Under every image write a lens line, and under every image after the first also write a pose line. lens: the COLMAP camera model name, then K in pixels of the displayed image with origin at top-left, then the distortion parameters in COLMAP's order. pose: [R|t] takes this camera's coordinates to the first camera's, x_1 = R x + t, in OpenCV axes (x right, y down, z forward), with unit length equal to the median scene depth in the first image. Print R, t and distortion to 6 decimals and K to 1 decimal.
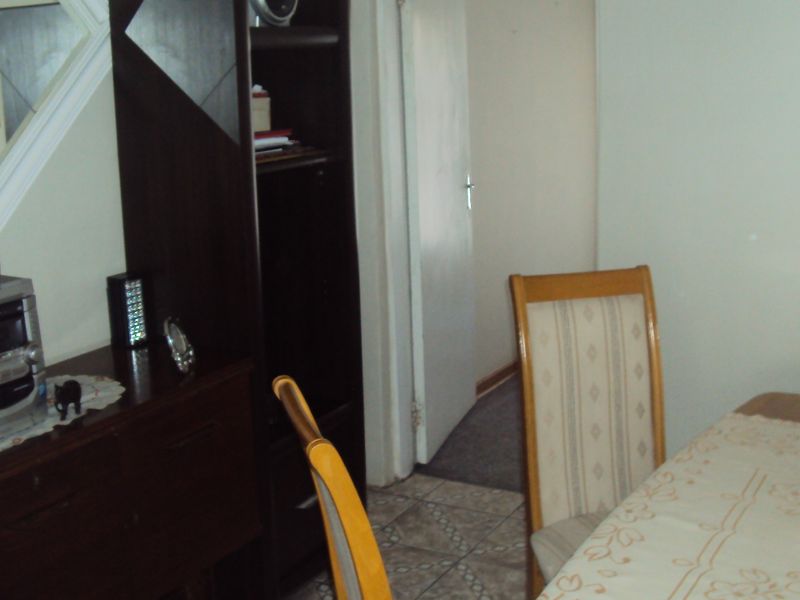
lens RADIAL K [[1074.9, 0, 400.0], [0, 1074.9, 300.0], [0, 0, 1]] dist [-0.137867, -0.014064]
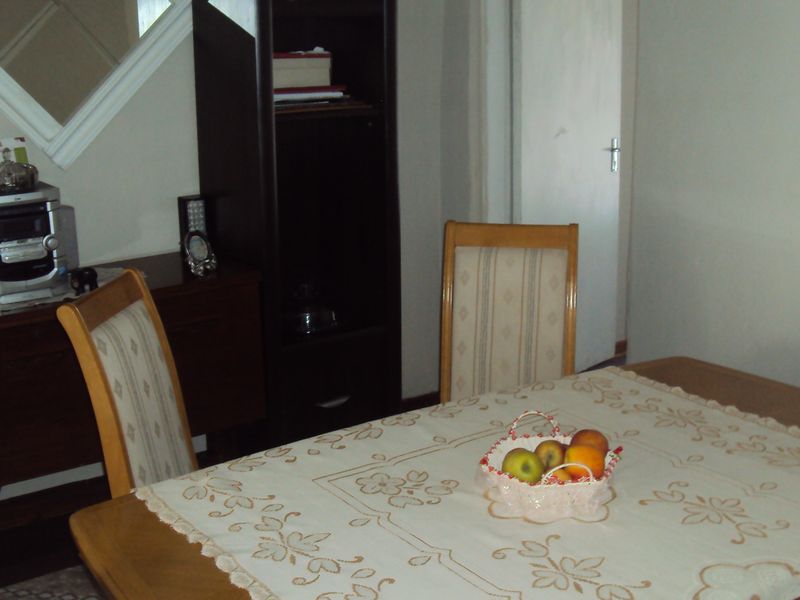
lens RADIAL K [[1074.9, 0, 400.0], [0, 1074.9, 300.0], [0, 0, 1]] dist [-0.137867, -0.014064]
pose [[0.921521, 0.116456, -0.370455, 0.485934], [-0.101227, 0.993030, 0.060362, -0.003134], [0.374903, -0.018125, 0.926887, -0.080152]]
